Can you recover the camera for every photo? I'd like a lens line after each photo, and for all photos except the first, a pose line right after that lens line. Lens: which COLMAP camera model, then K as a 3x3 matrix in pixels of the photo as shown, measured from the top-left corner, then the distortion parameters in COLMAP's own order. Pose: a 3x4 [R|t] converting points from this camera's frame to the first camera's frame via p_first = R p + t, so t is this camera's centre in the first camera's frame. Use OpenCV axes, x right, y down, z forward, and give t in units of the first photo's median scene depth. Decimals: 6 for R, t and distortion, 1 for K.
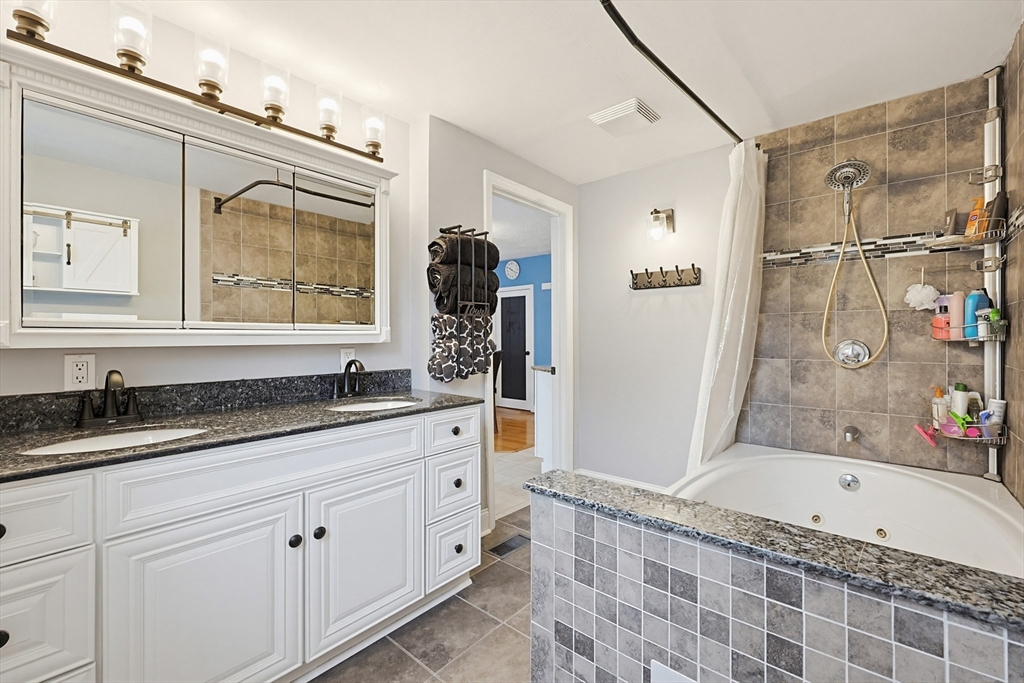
lens RADIAL K [[436.5, 0, 515.0], [0, 436.5, 335.9], [0, 0, 1]] dist [-0.003983, -0.000583]
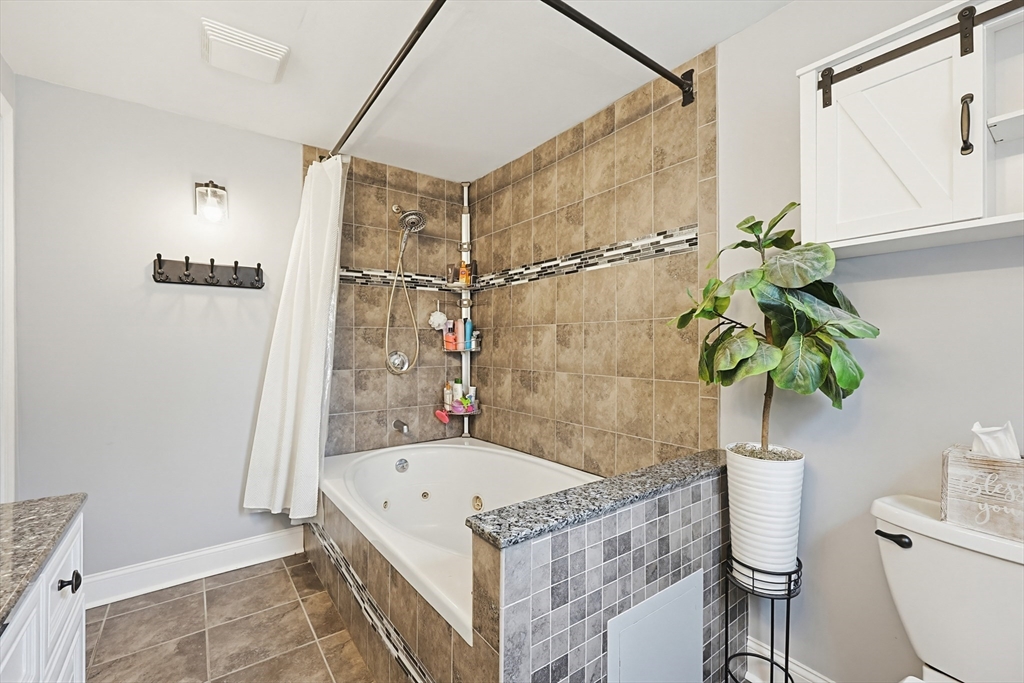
lens RADIAL K [[436.5, 0, 515.5], [0, 436.5, 344.2], [0, 0, 1]] dist [-0.003983, -0.000583]
pose [[0.213096, 0.000441, 0.977031, -0.399020], [-0.000718, 1.000000, -0.000295, -0.011332], [-0.977031, -0.000639, 0.213096, 0.429036]]
